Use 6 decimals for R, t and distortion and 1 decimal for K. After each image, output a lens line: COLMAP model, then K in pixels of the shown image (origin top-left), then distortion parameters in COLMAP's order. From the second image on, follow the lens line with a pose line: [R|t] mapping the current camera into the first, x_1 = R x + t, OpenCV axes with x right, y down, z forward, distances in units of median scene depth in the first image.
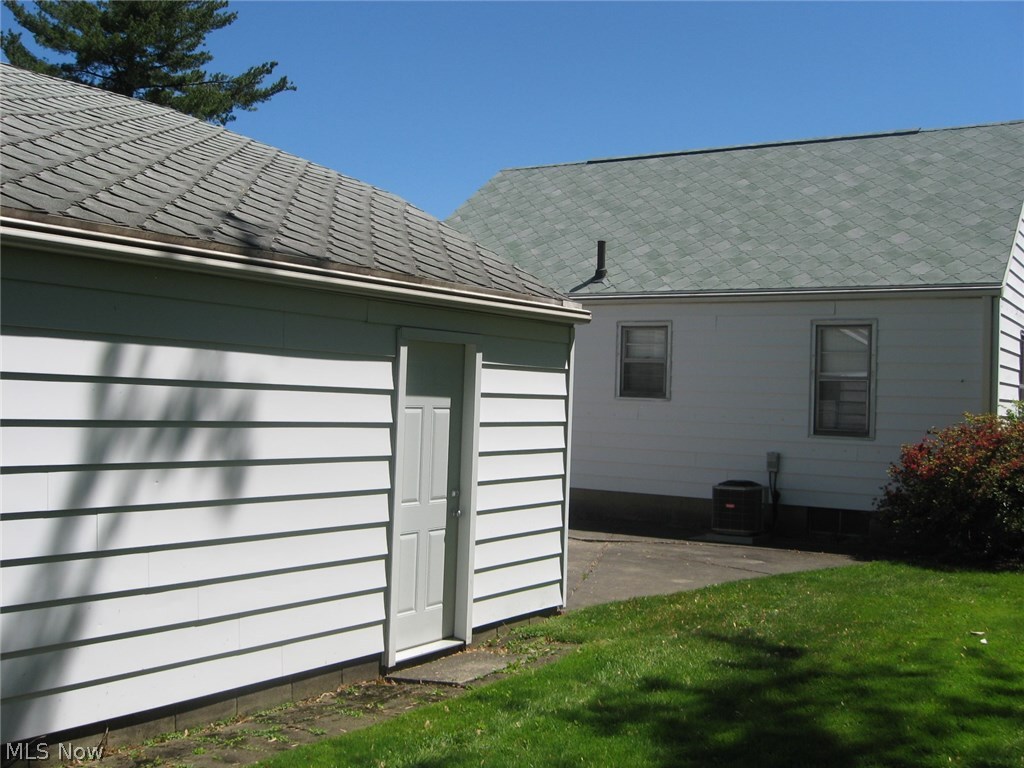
lens RADIAL K [[1068.6, 0, 512.0], [0, 1068.6, 384.0], [0, 0, 1]] dist [-0.142398, 0.077839]
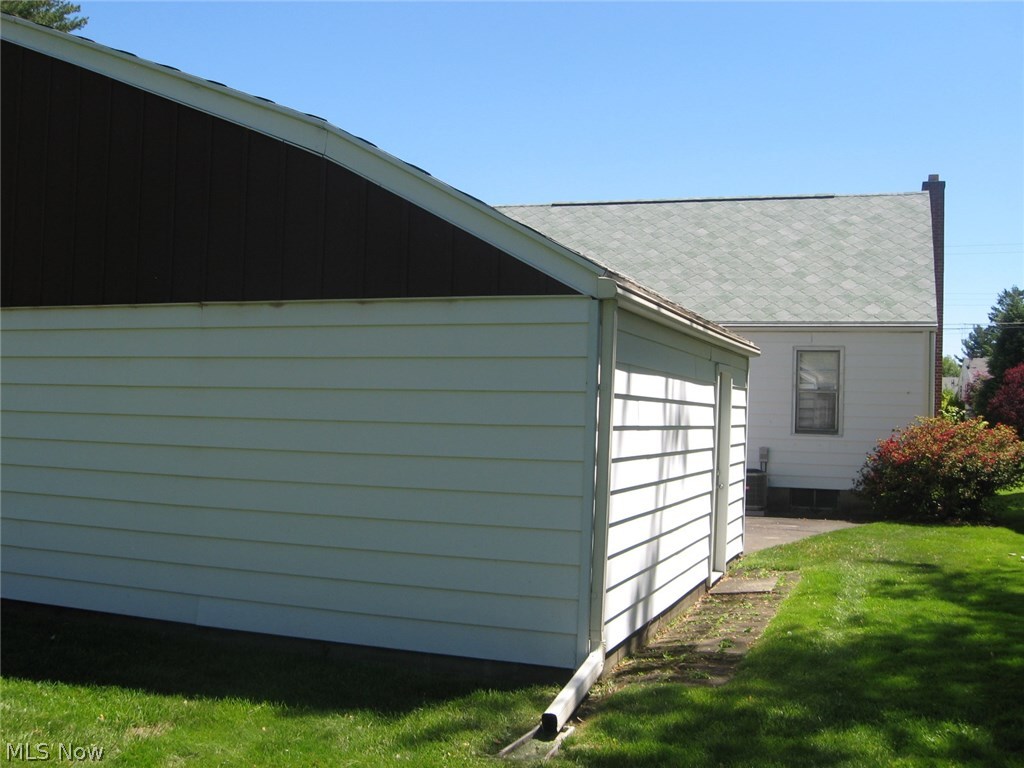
lens RADIAL K [[1068.6, 0, 512.0], [0, 1068.6, 384.0], [0, 0, 1]] dist [-0.142398, 0.077839]
pose [[0.972596, 0.001064, 0.232499, -0.360358], [-0.000309, 0.999995, -0.003286, -0.008940], [-0.232501, 0.003124, 0.972591, -0.200876]]
